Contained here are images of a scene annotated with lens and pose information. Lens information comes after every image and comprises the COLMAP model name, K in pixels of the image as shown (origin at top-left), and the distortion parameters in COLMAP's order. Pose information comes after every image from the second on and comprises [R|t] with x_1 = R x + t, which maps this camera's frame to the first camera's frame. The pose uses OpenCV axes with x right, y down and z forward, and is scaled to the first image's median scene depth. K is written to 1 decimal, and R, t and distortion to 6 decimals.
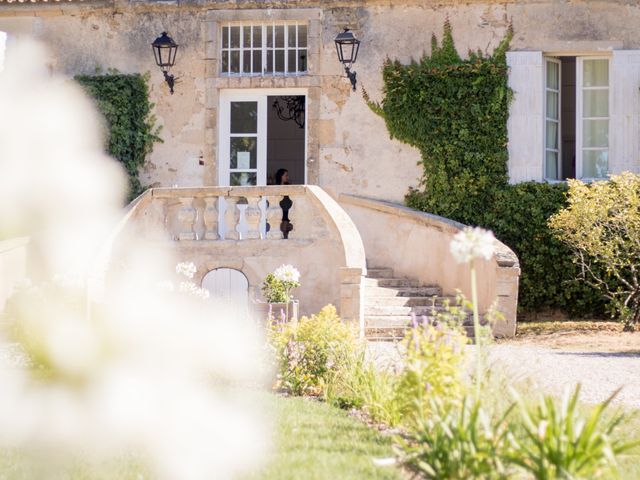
lens RADIAL K [[1650.9, 0, 320.1], [0, 1650.9, 240.0], [0, 0, 1]] dist [-0.141482, 0.000000]
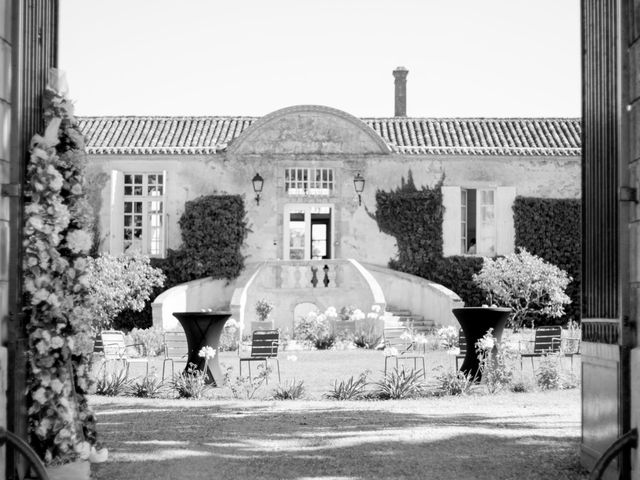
lens RADIAL K [[1650.9, 0, 319.9], [0, 1650.9, 240.4], [0, 0, 1]] dist [-0.141482, 0.000000]
pose [[0.978189, -0.001341, 0.207711, -0.414866], [0.002006, 0.999994, -0.002993, -0.046616], [-0.207706, 0.003345, 0.978186, -0.822253]]
